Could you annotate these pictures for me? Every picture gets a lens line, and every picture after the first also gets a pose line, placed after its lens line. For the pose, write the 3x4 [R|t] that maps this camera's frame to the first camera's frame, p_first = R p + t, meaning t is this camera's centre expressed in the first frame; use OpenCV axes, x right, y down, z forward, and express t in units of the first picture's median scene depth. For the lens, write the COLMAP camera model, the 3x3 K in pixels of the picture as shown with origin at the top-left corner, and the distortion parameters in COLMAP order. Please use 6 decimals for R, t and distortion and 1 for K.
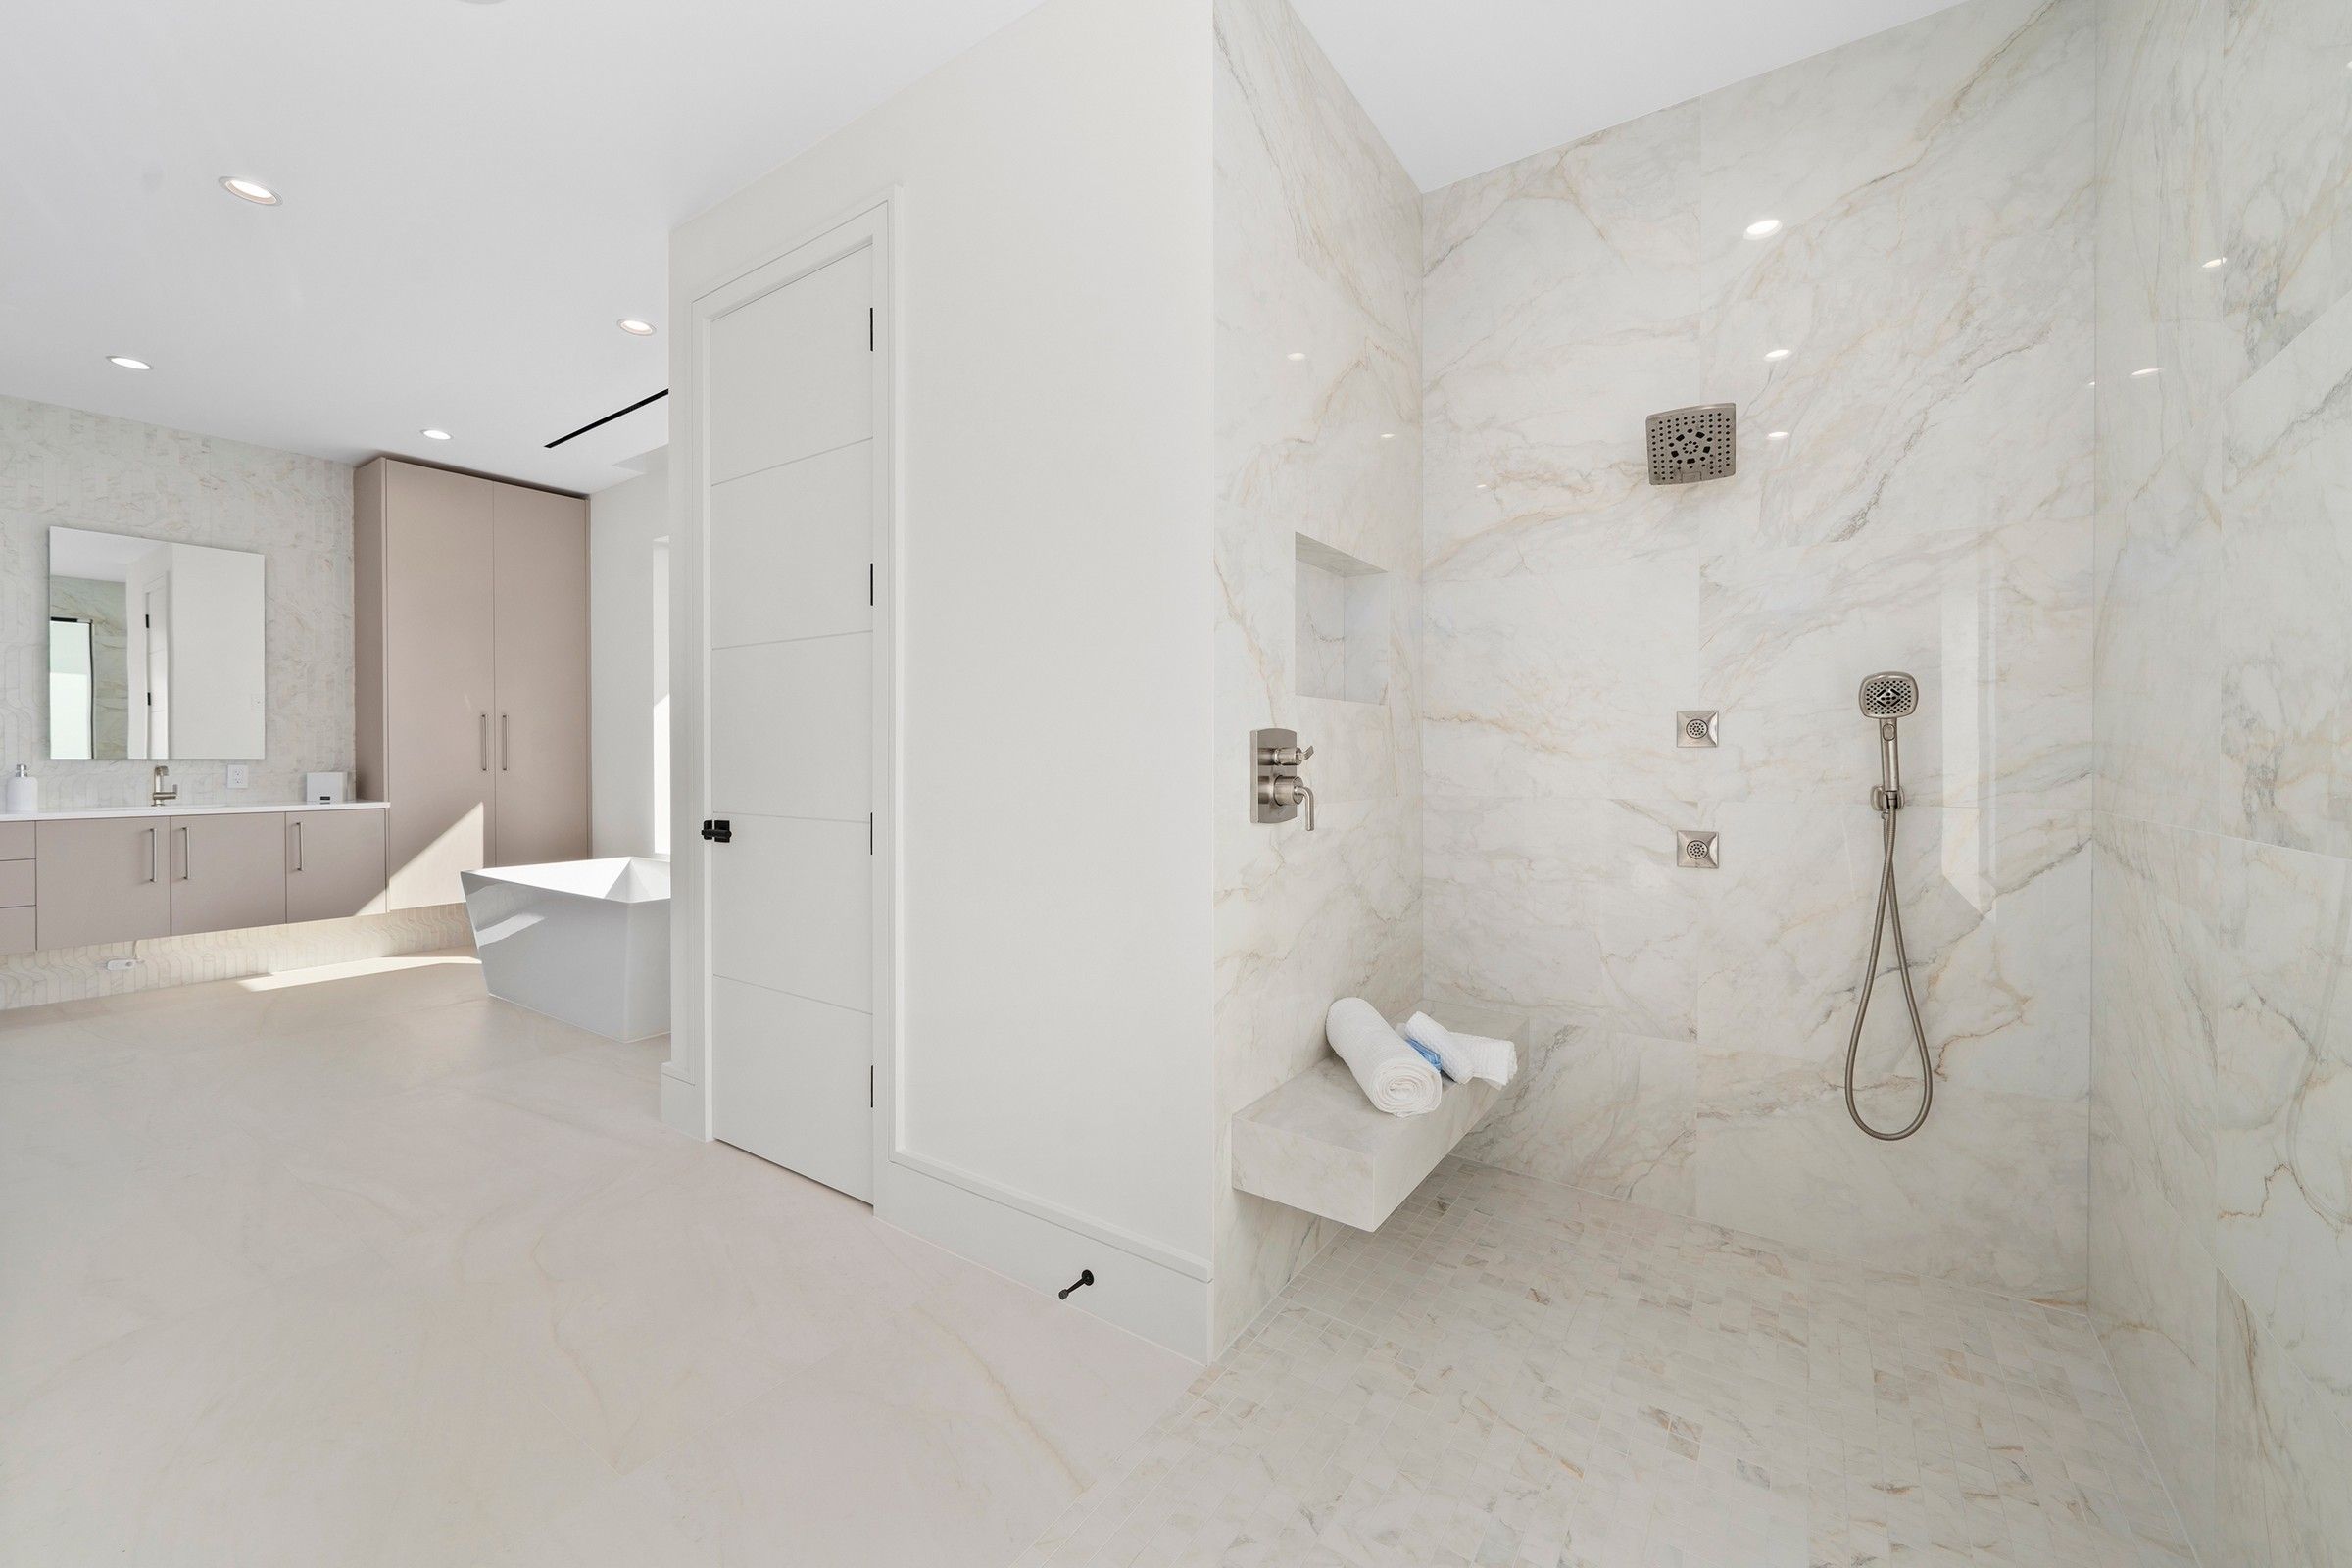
lens RADIAL K [[954.9, 0, 1172.3], [0, 954.9, 769.7], [0, 0, 1]] dist [-0.000677, -0.000150]
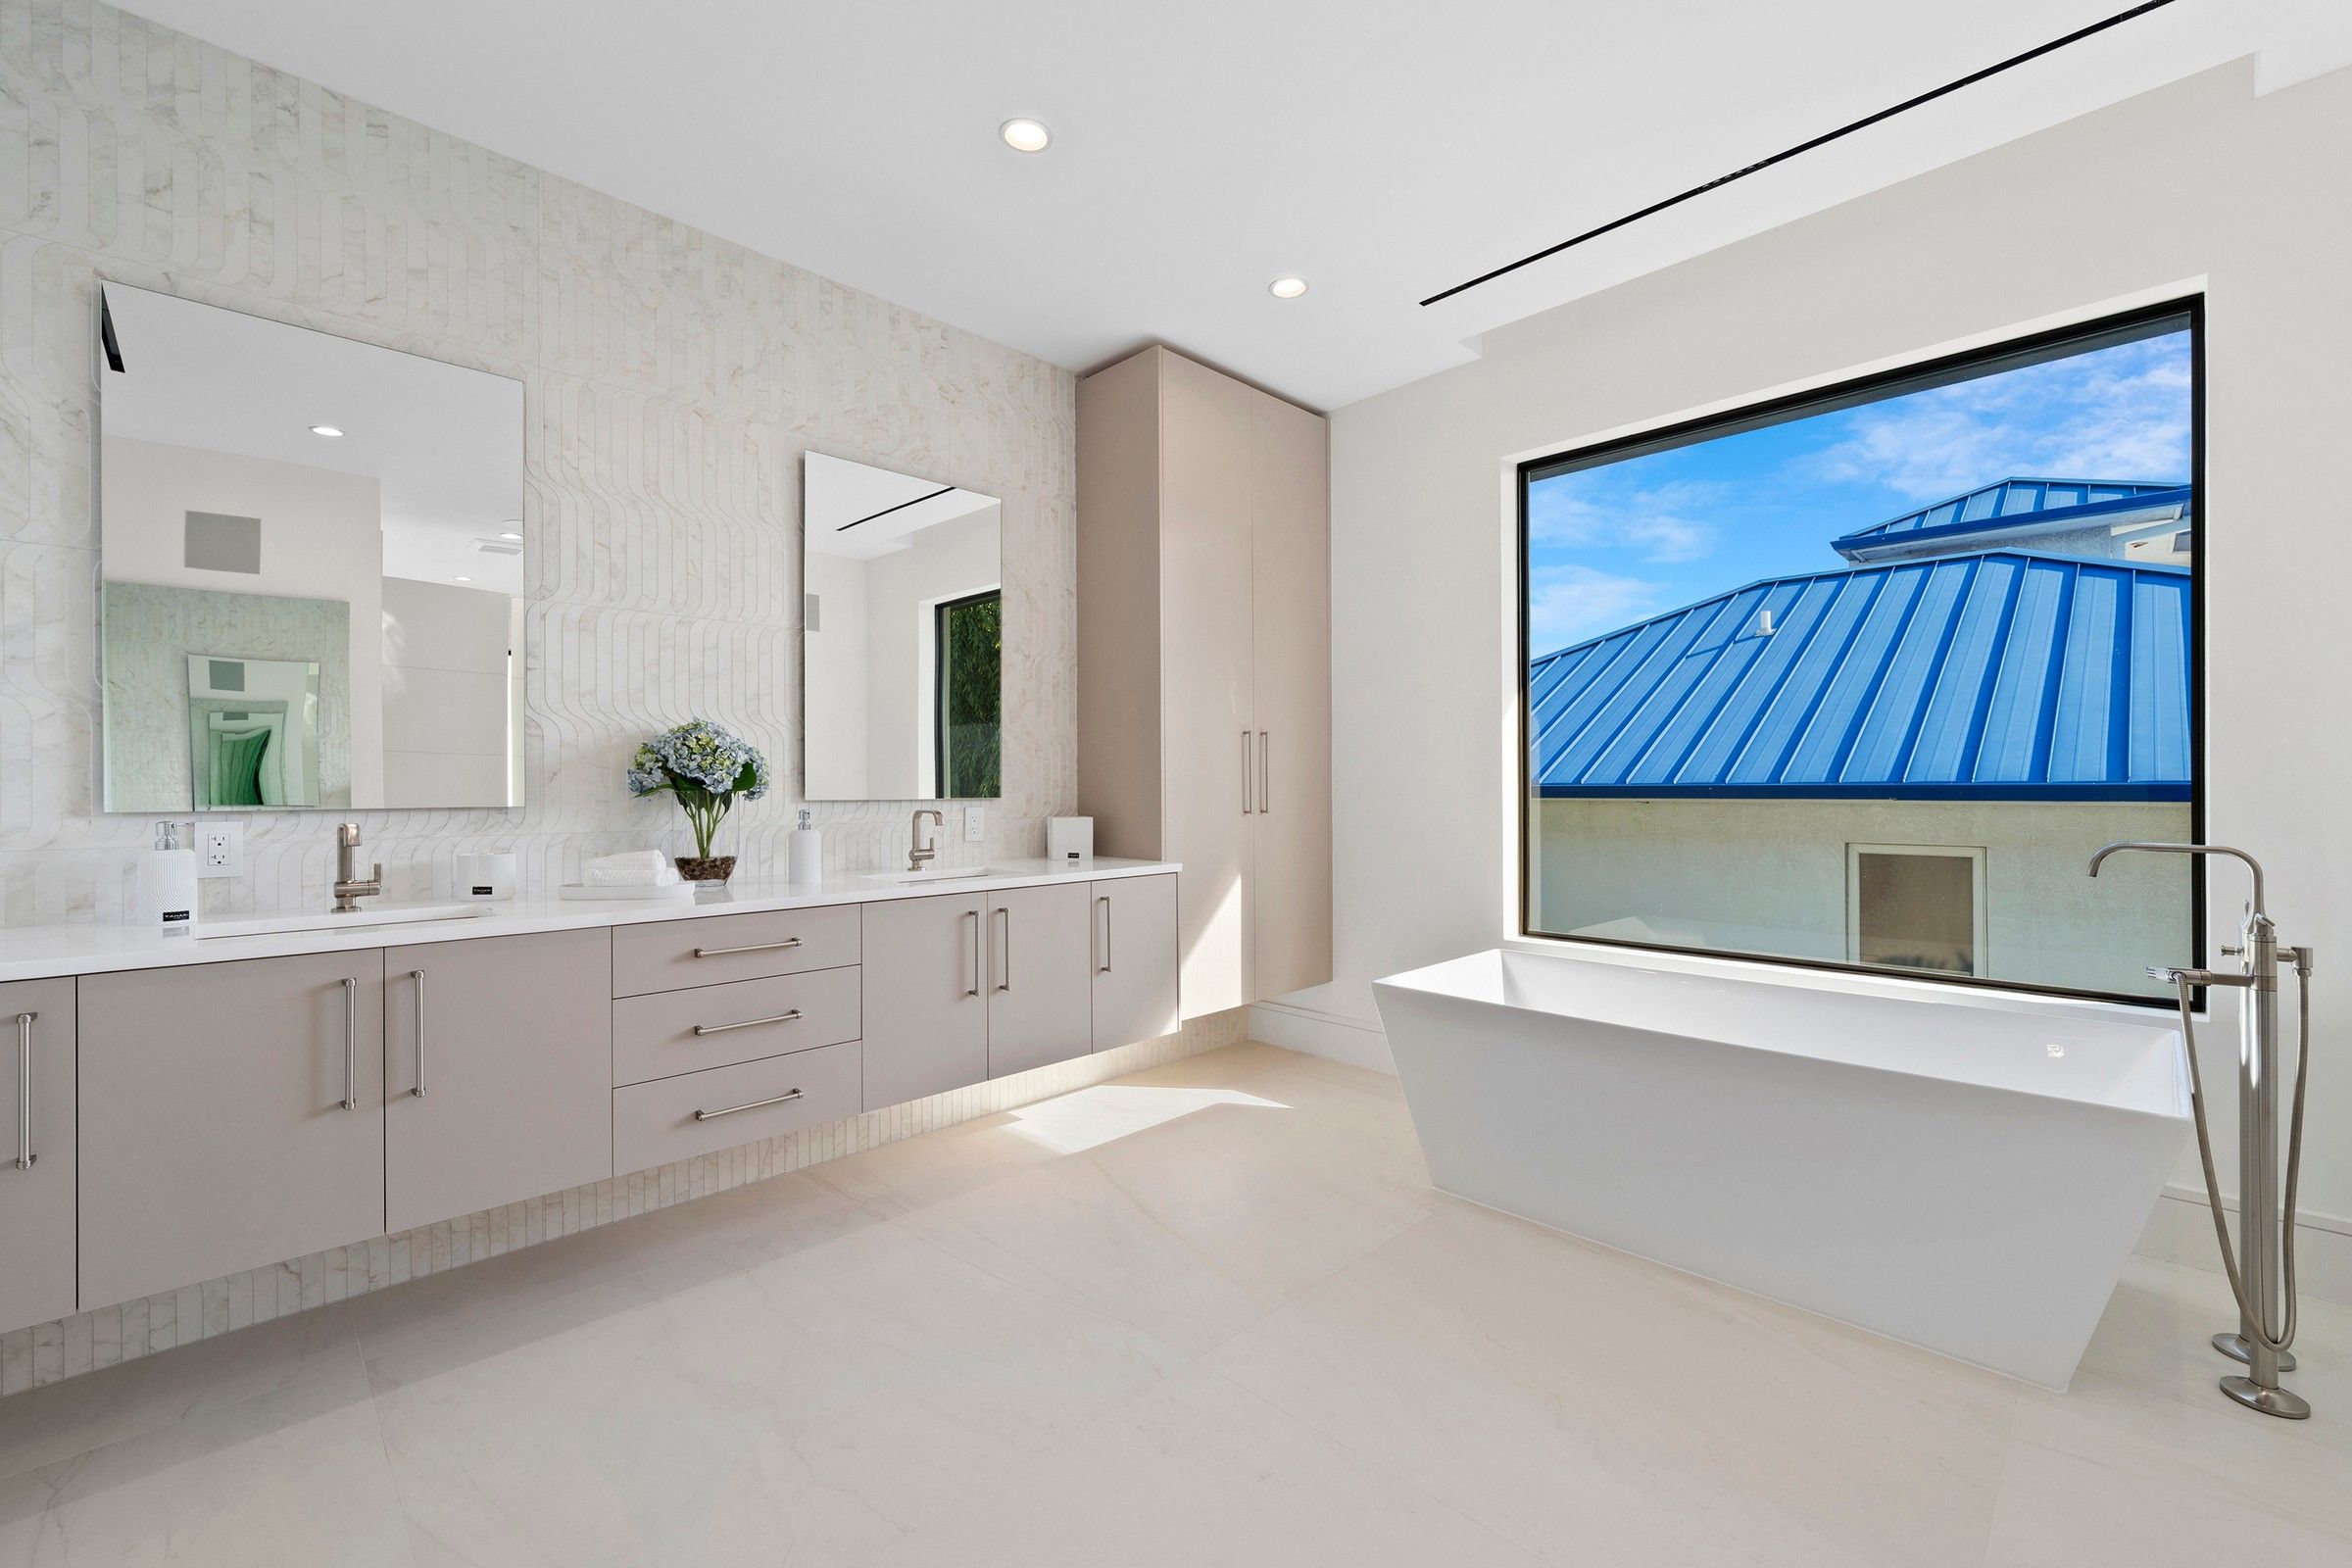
lens RADIAL K [[1013.7, 0, 1180.2], [0, 1013.7, 790.8], [0, 0, 1]] dist [0.001948, 0.000041]
pose [[0.986357, -0.008049, -0.164425, -0.694777], [0.007075, 0.999954, -0.006508, -0.010779], [0.164469, 0.005256, 0.986368, 0.300463]]
